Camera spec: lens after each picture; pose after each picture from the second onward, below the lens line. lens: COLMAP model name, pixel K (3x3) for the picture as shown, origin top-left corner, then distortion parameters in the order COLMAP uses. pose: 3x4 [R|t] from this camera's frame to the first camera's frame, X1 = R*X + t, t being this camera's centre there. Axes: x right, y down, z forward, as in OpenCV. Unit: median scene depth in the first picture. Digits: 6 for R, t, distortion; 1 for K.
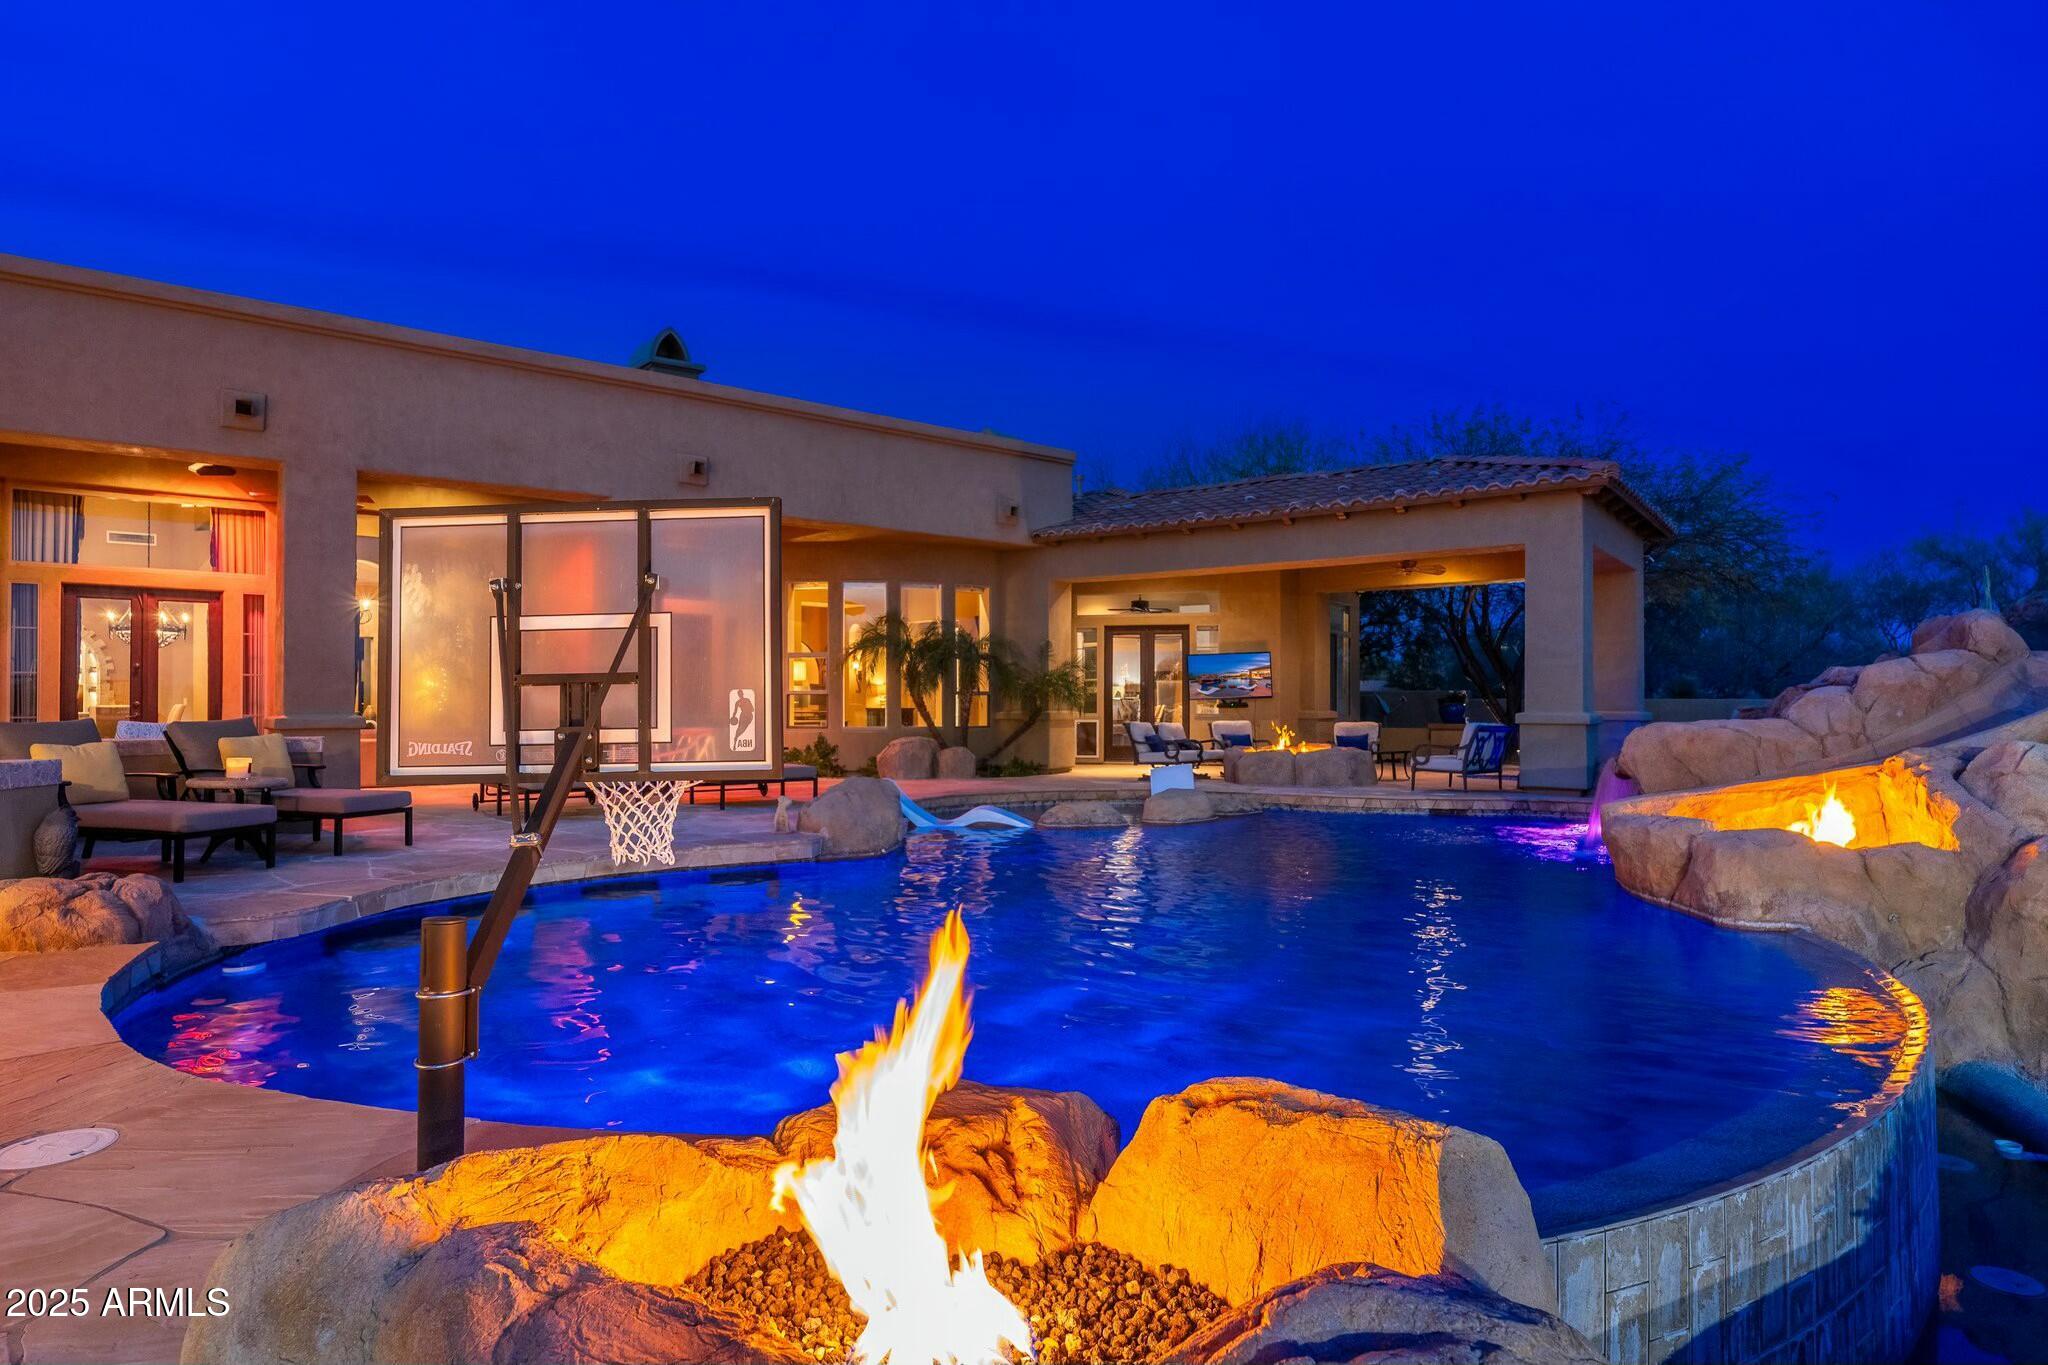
lens RADIAL K [[1162.3, 0, 1038.1], [0, 1162.3, 671.3], [0, 0, 1]] dist [-0.006308, 0.005361]
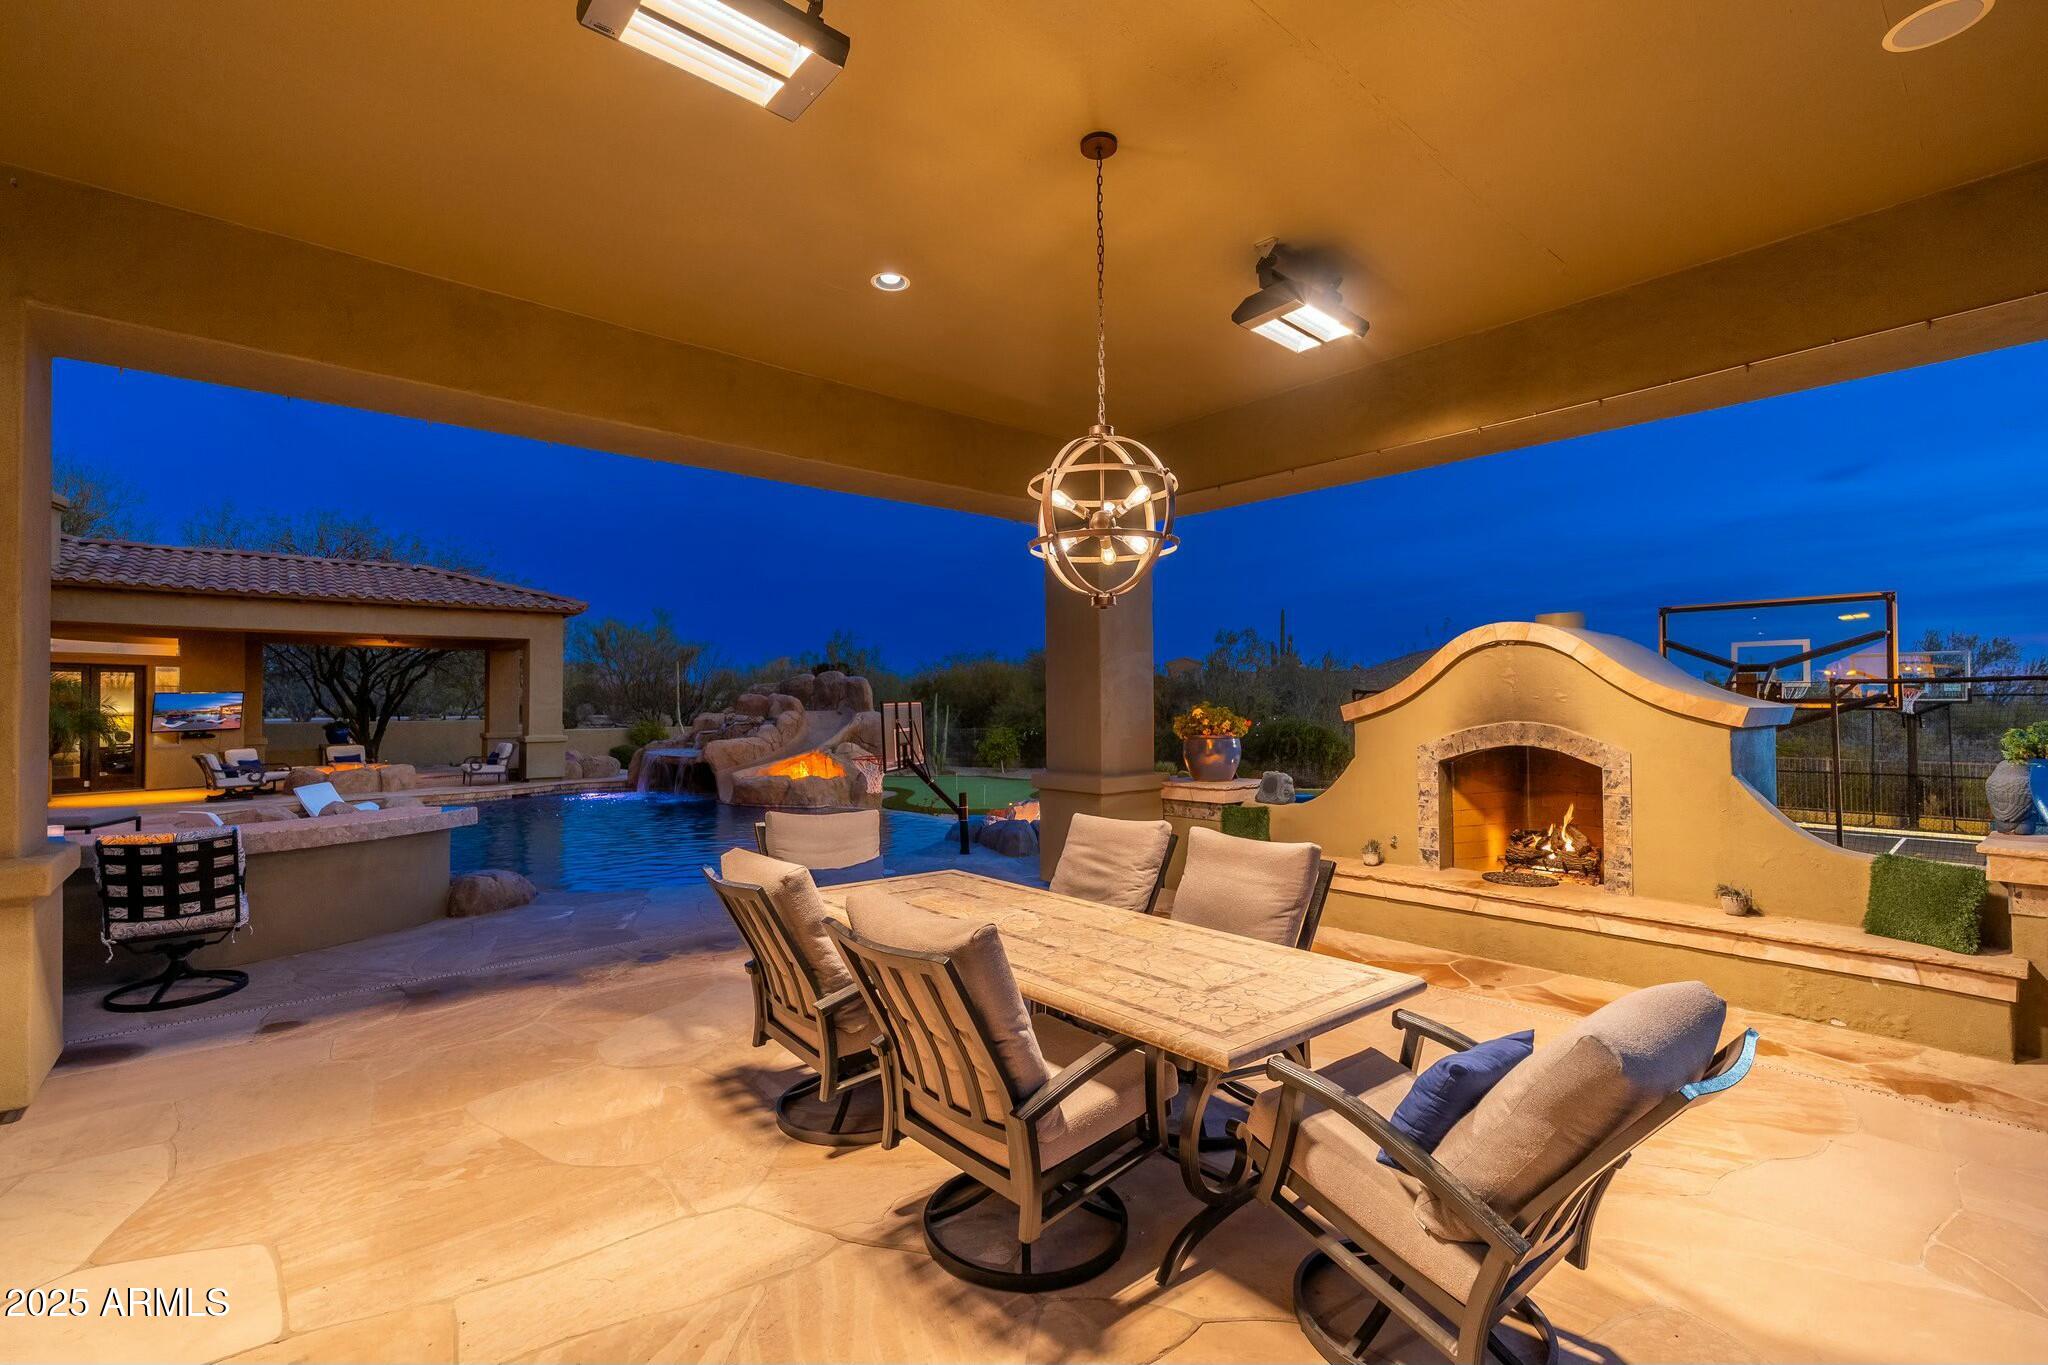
lens RADIAL K [[900.9, 0, 1032.8], [0, 900.9, 684.9], [0, 0, 1]] dist [-0.006012, 0.001574]
pose [[0.226624, 0.019989, 0.973777, -0.686217], [-0.019577, 0.999681, -0.015965, -0.032273], [-0.973785, -0.015446, 0.226943, -0.036206]]
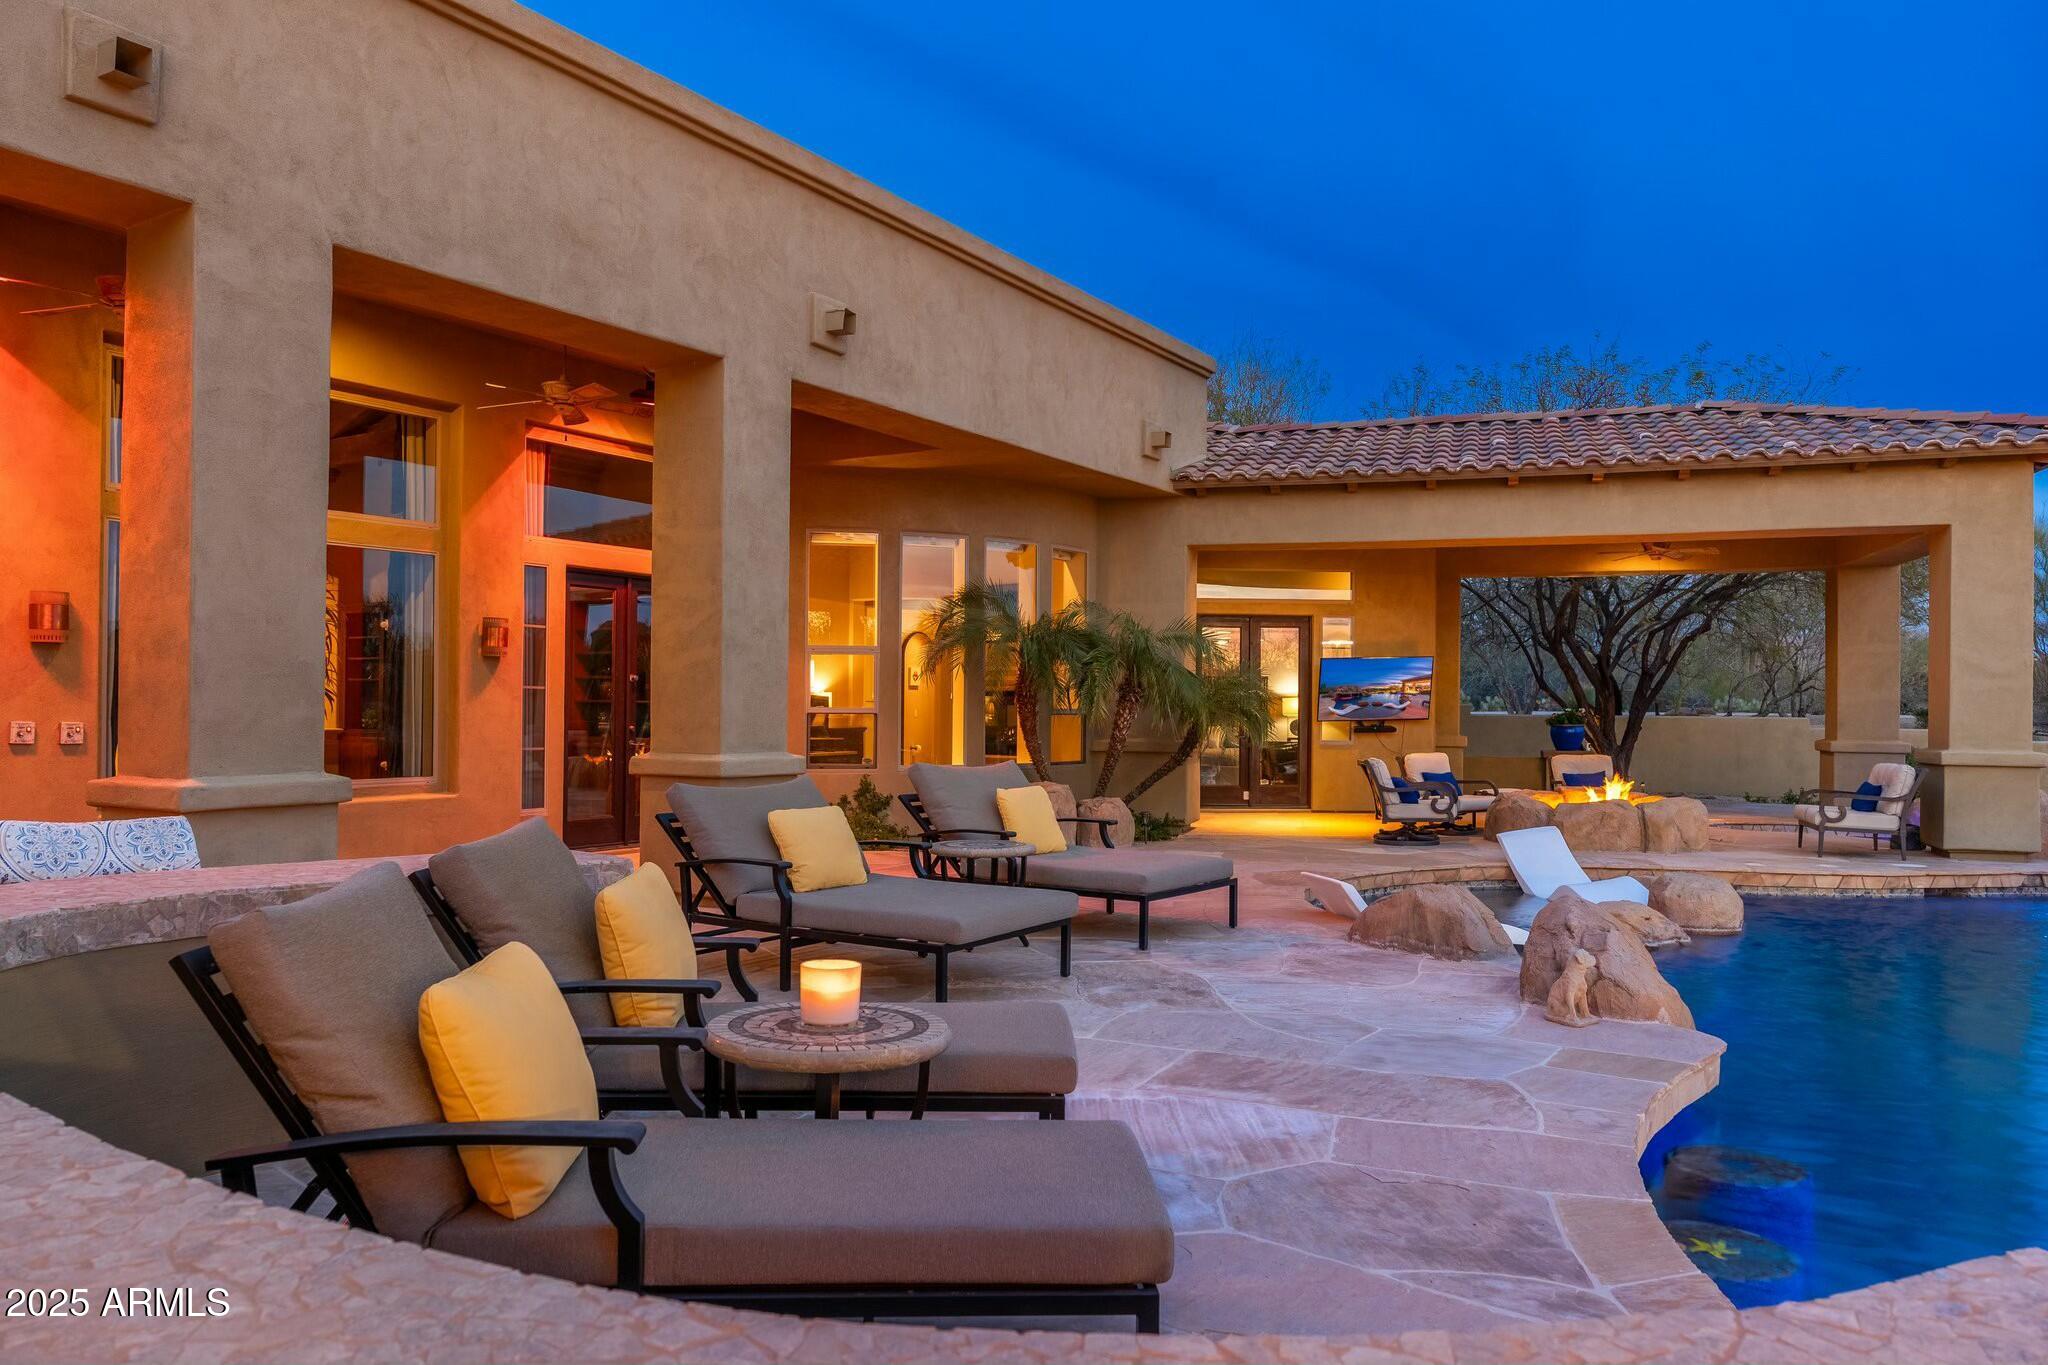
lens RADIAL K [[1400.0, 0, 1018.0], [0, 1400.0, 691.7], [0, 0, 1]] dist [0.010088, -0.012093]
pose [[0.951771, 0.010020, 0.306646, -0.406252], [-0.016430, 0.999697, 0.018329, -0.008317], [-0.306369, -0.022484, 0.951647, 0.310807]]
